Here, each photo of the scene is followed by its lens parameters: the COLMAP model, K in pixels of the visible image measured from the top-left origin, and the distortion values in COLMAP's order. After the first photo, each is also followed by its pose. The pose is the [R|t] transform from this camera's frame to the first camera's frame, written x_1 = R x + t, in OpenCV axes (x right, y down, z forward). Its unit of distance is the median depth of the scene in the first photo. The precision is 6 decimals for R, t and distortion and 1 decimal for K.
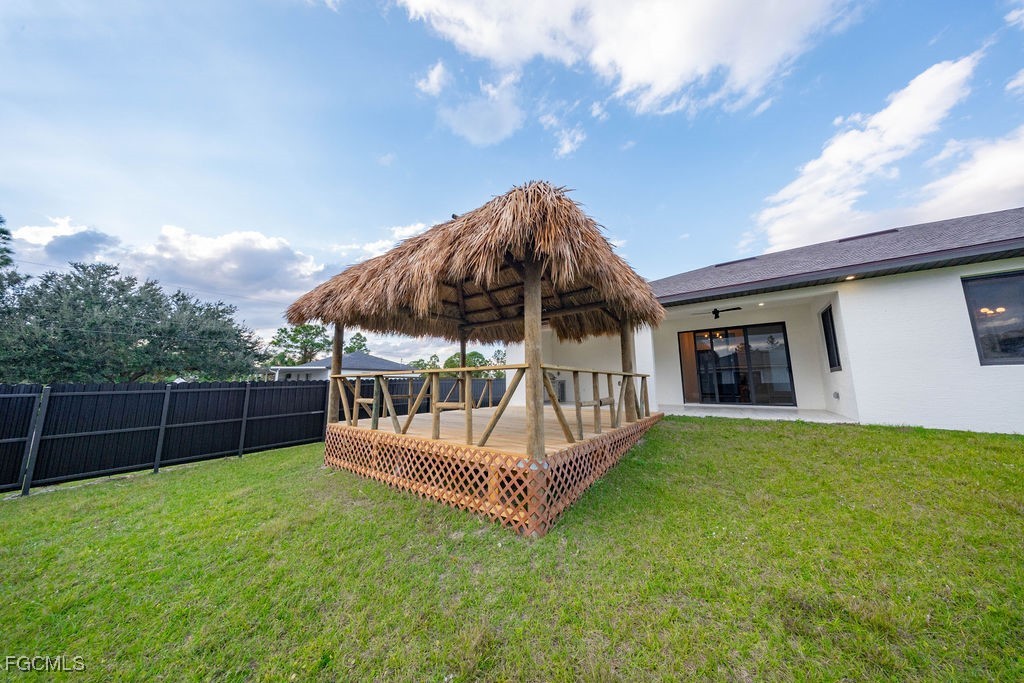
lens RADIAL K [[297.4, 0, 509.3], [0, 297.4, 340.8], [0, 0, 1]] dist [-0.000998, -0.000130]
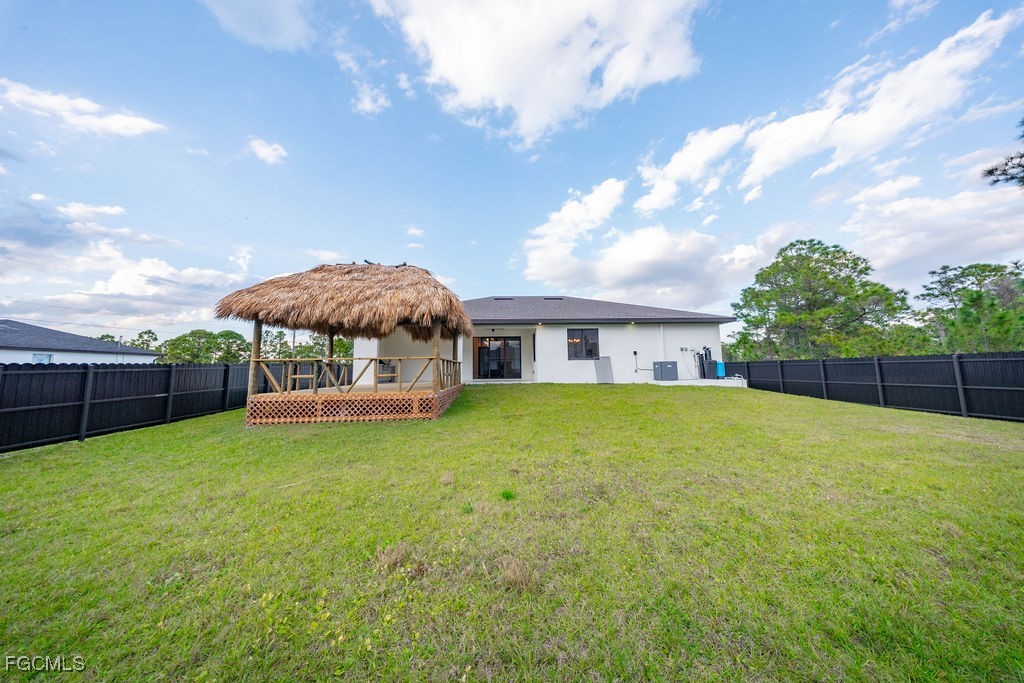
lens RADIAL K [[305.6, 0, 505.1], [0, 305.6, 338.0], [0, 0, 1]] dist [-0.000554, -0.000049]
pose [[0.784861, 0.063850, 0.616374, -0.362800], [-0.083353, 0.996516, 0.002909, -0.048303], [-0.614041, -0.053659, 0.787448, -0.477097]]
